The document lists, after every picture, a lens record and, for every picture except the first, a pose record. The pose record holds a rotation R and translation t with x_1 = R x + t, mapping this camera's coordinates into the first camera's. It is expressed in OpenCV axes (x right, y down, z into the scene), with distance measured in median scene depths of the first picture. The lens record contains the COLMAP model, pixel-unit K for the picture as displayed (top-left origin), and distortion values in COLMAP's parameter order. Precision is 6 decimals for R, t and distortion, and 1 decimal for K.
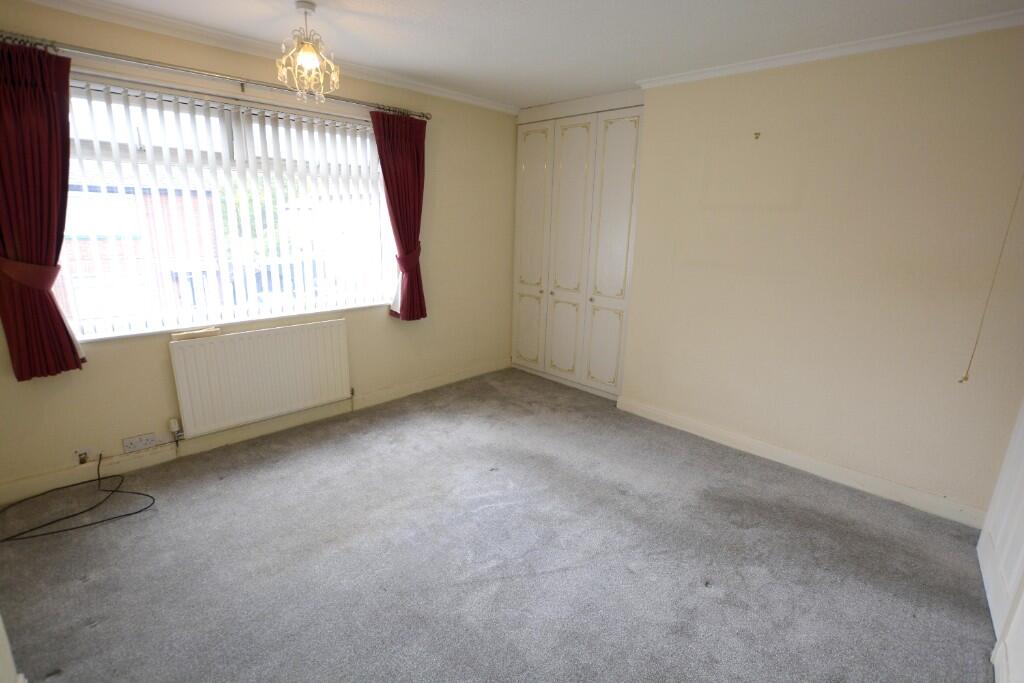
lens RADIAL K [[471.4, 0, 505.7], [0, 471.4, 340.5], [0, 0, 1]] dist [-0.000469, 0.000083]
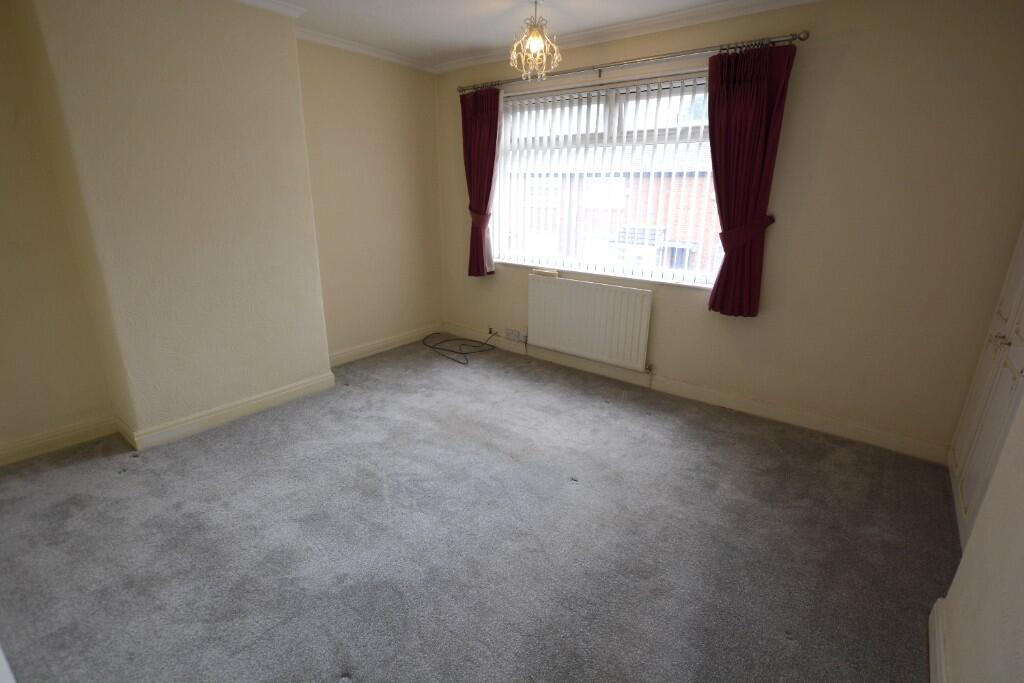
lens RADIAL K [[471.4, 0, 506.5], [0, 471.4, 339.2], [0, 0, 1]] dist [-0.000469, 0.000083]
pose [[0.157660, 0.290076, -0.943928, 0.645406], [-0.250642, 0.936334, 0.245879, -0.136541], [0.955155, 0.197823, 0.220328, 0.600616]]
